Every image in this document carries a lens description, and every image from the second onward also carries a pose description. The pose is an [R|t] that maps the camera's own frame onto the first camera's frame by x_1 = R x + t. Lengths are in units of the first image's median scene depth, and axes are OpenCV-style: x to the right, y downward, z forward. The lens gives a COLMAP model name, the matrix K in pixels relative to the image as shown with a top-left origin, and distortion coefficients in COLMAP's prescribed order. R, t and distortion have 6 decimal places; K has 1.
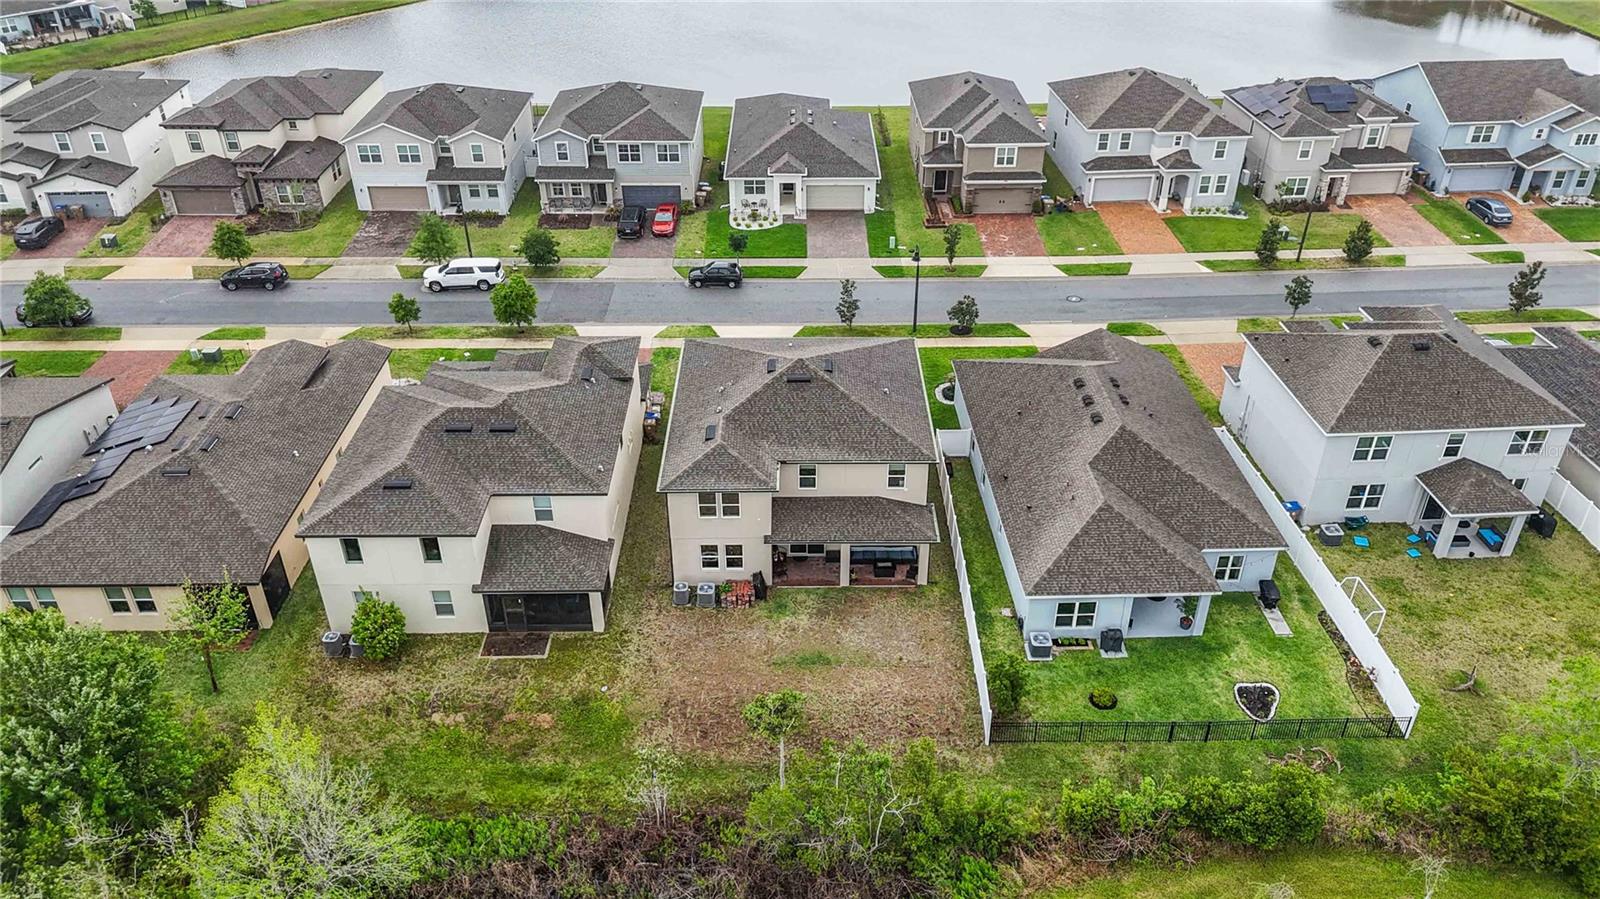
lens RADIAL K [[1174.1, 0, 804.4], [0, 1174.1, 445.1], [0, 0, 1]] dist [0.071041, -0.073340]
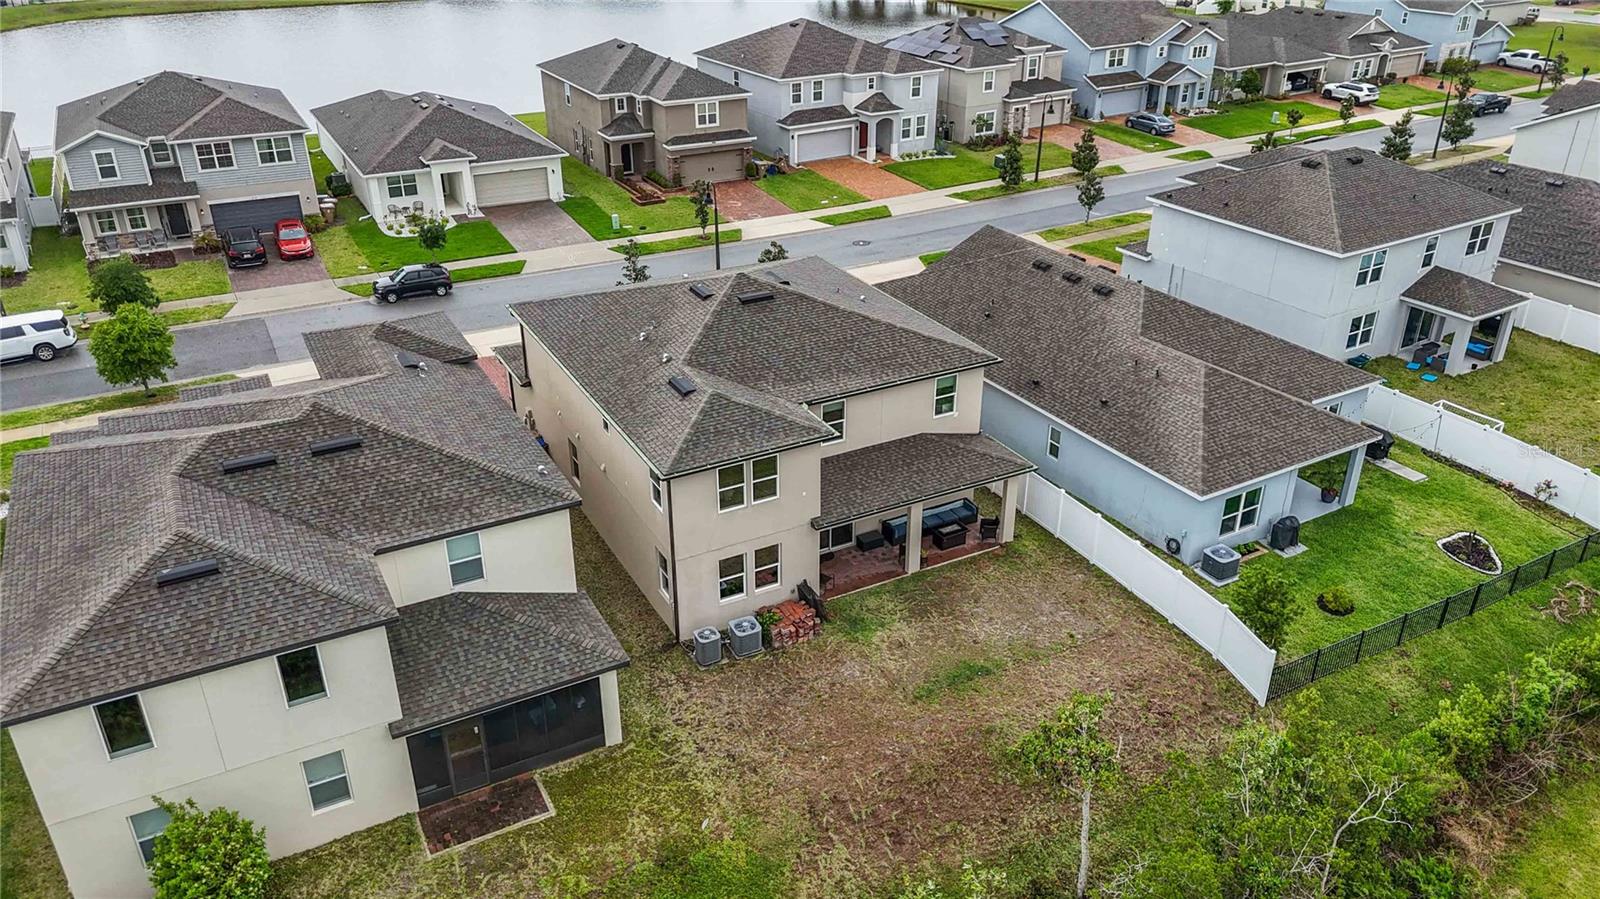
lens RADIAL K [[1174.1, 0, 804.4], [0, 1174.1, 445.1], [0, 0, 1]] dist [0.071041, -0.073340]
pose [[0.884334, -0.210819, 0.416544, -0.172224], [0.249366, 0.967595, -0.039696, 0.036457], [-0.394677, 0.138976, 0.908249, 0.241615]]
